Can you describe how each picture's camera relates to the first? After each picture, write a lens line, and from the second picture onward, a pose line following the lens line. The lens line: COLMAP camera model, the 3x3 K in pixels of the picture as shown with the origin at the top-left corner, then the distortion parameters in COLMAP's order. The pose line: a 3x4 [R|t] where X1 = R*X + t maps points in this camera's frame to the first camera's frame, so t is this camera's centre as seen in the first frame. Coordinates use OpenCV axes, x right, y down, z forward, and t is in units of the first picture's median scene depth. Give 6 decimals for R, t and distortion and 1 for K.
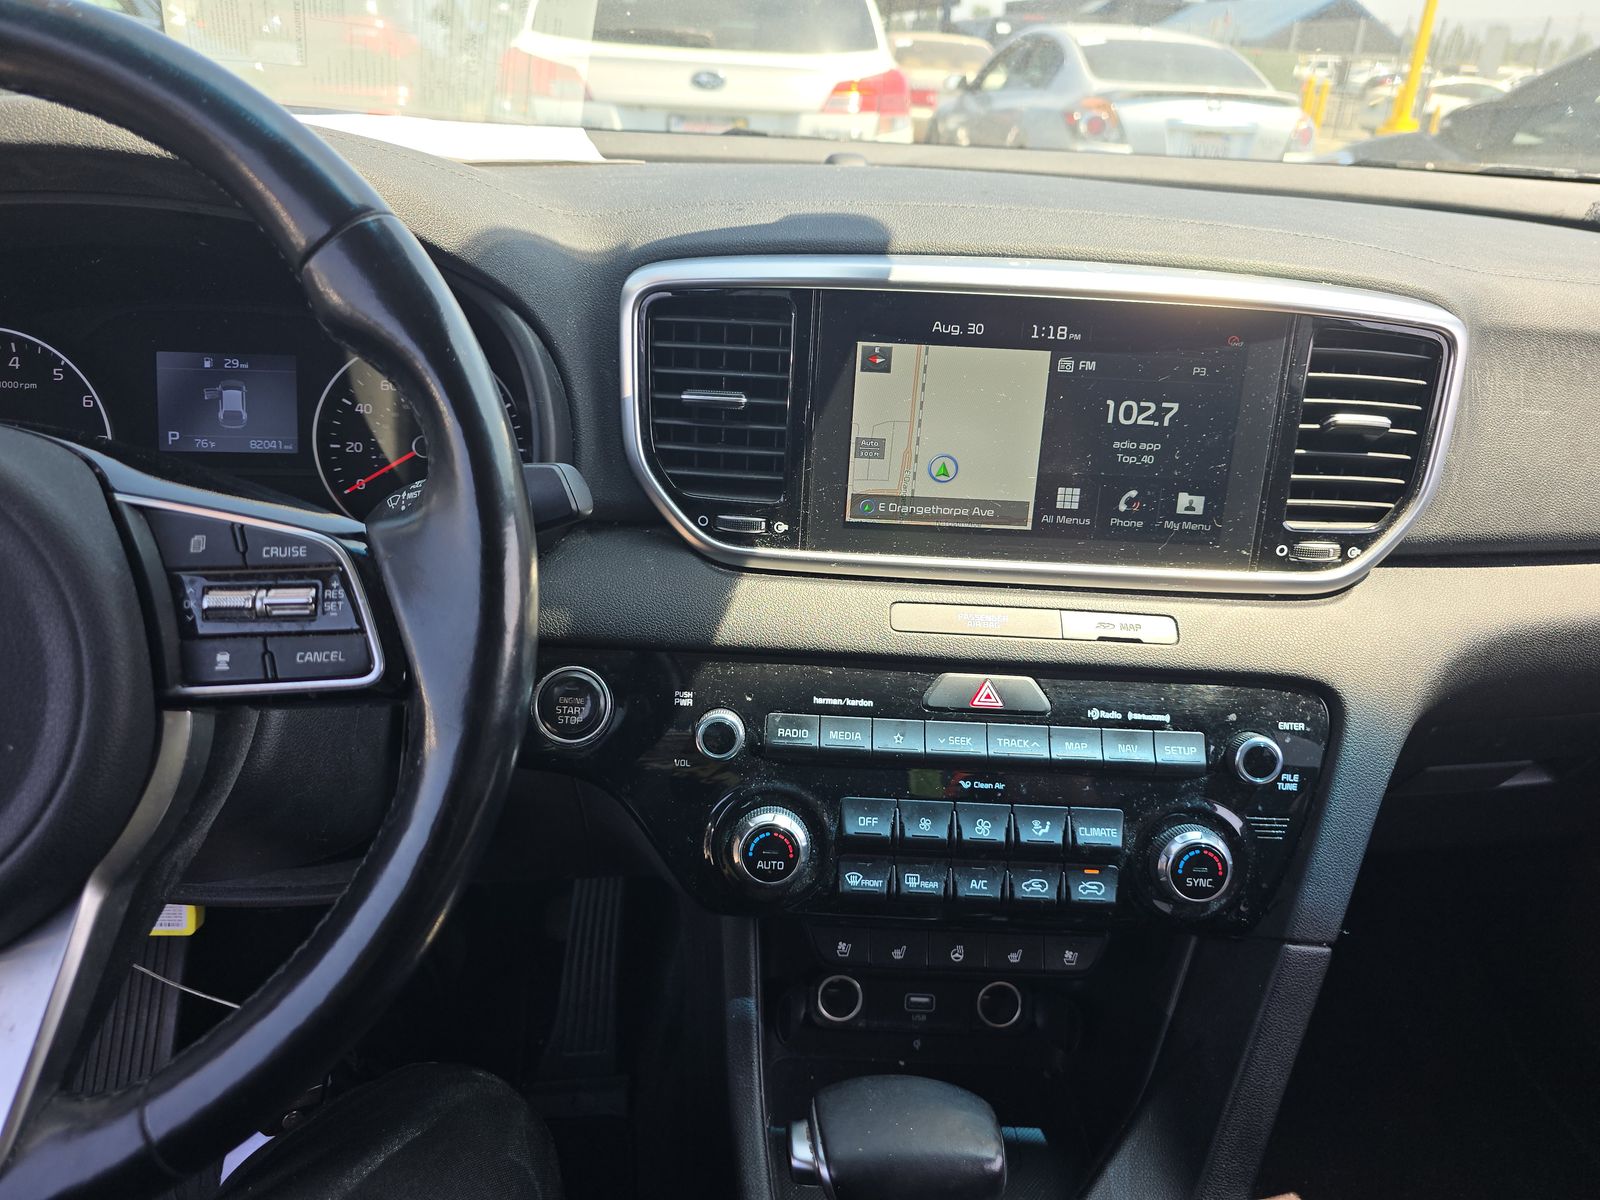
lens RADIAL K [[1101.0, 0, 800.0], [0, 1101.0, 600.0], [0, 0, 1]] dist [0.057144, -0.051777]
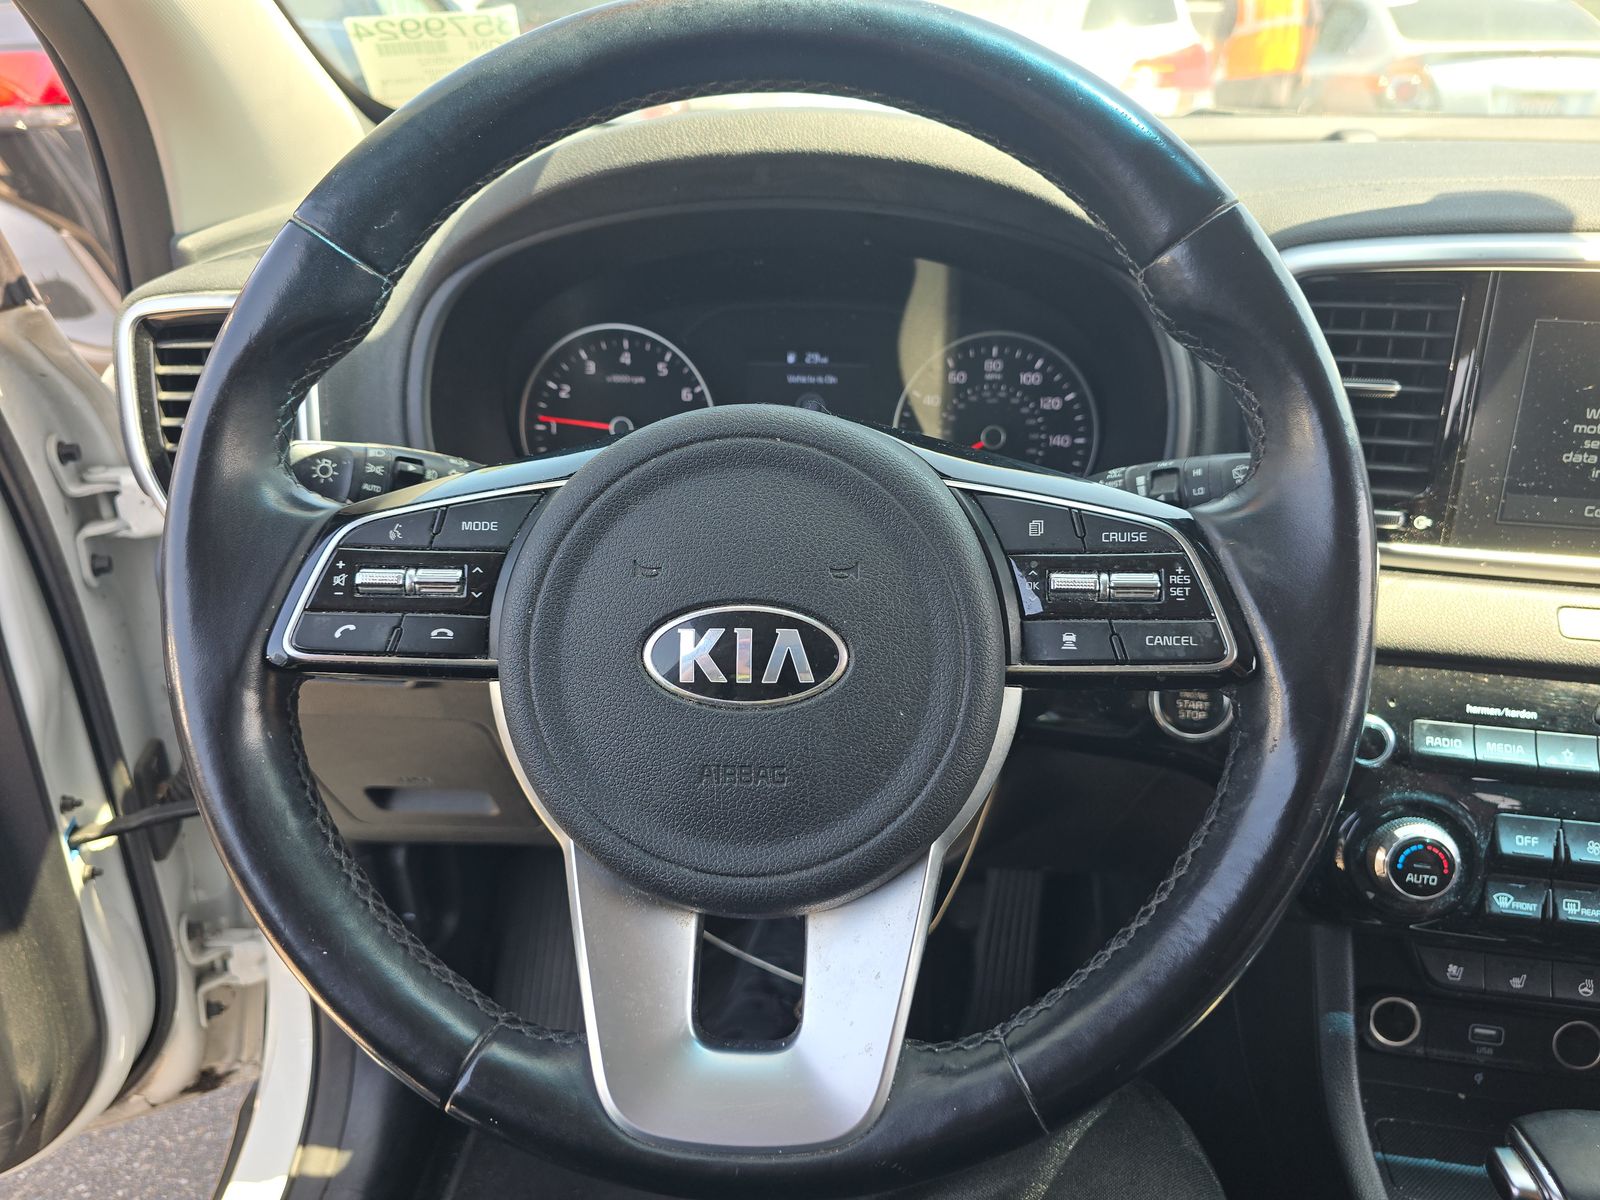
lens RADIAL K [[1131.4, 0, 799.1], [0, 1131.4, 608.6], [0, 0, 1]] dist [-0.024338, -0.004241]
pose [[0.977058, 0.036066, -0.209899, -0.345812], [-0.033651, 0.999320, 0.015067, 0.010995], [0.210300, -0.007658, 0.977607, -0.050258]]
